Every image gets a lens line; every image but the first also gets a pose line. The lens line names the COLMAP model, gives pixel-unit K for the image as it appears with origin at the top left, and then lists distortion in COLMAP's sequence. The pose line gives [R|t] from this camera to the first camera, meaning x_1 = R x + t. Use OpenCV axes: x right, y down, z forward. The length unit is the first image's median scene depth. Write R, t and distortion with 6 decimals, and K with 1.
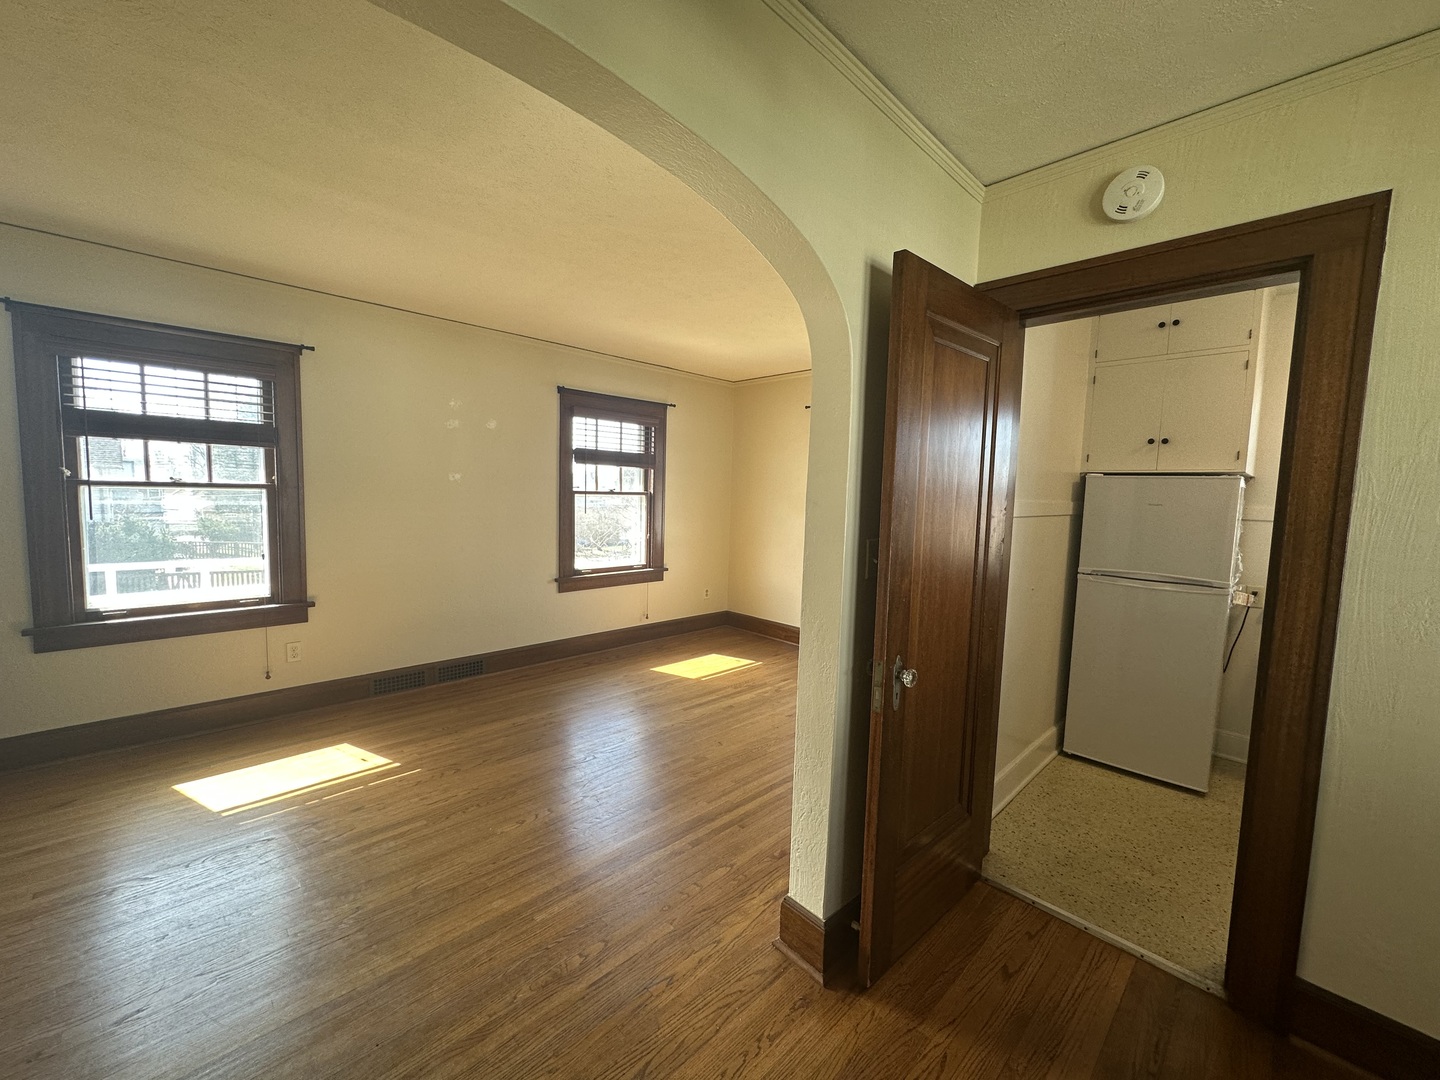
lens RADIAL K [[572.2, 0, 723.1], [0, 572.2, 538.5], [0, 0, 1]] dist [0.001050, -0.000201]
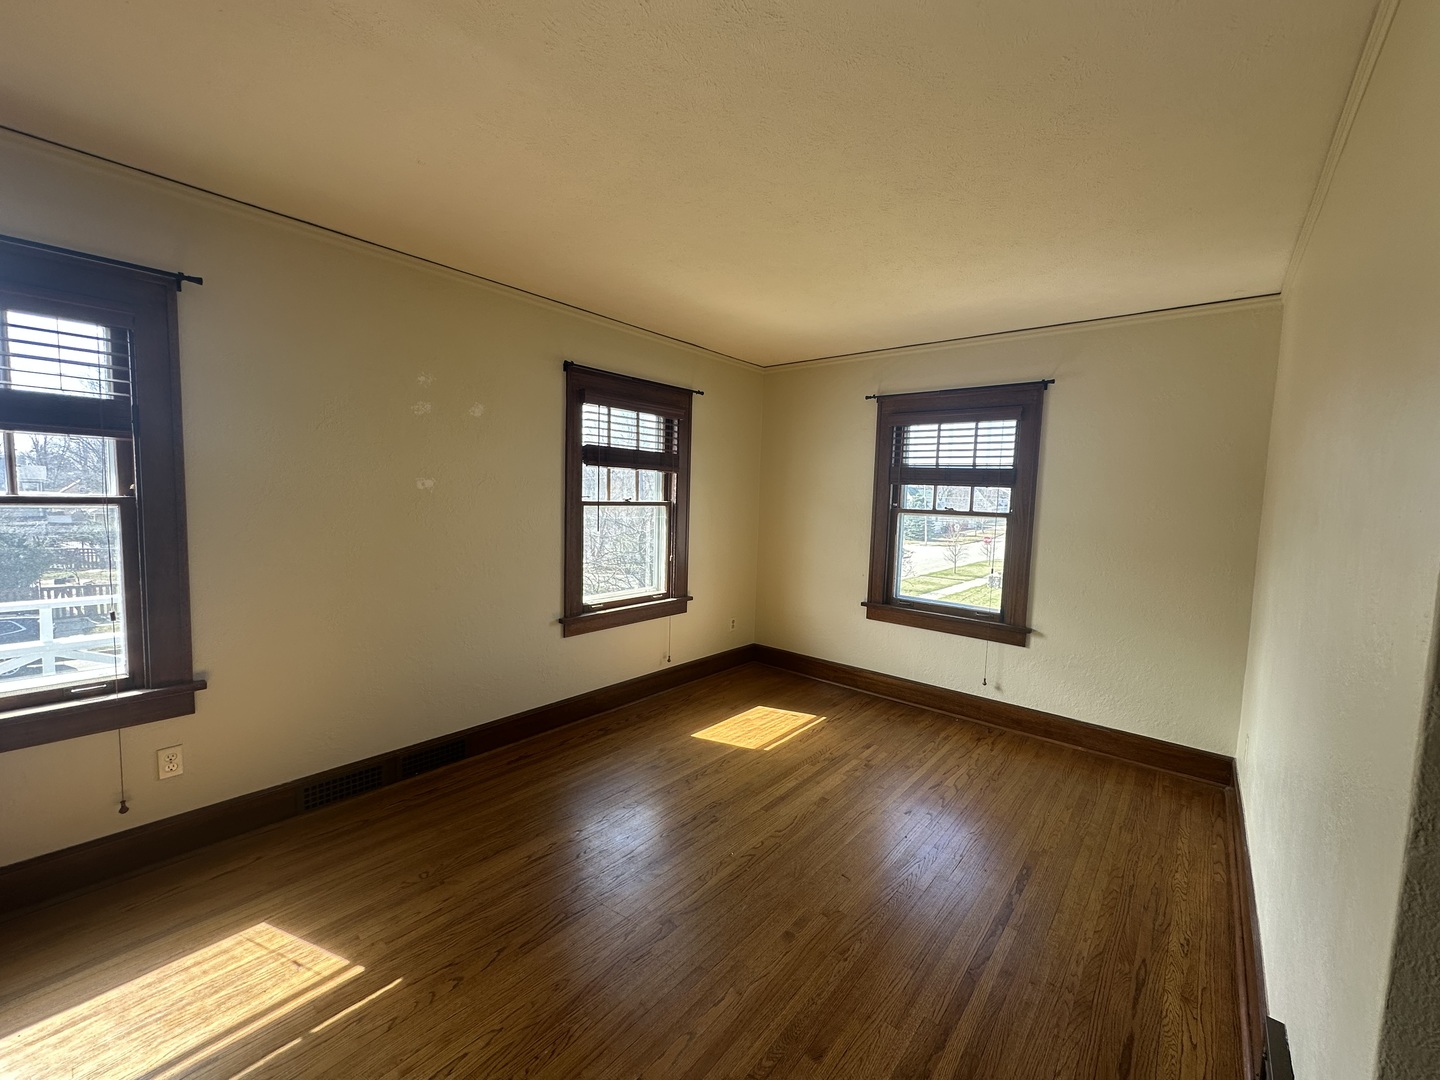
lens RADIAL K [[572.2, 0, 722.0], [0, 572.2, 536.6], [0, 0, 1]] dist [0.001050, -0.000201]
pose [[0.995714, -0.006505, 0.092253, -0.158857], [0.006894, 0.999969, -0.003902, -0.034980], [-0.092224, 0.004521, 0.995728, 0.248102]]
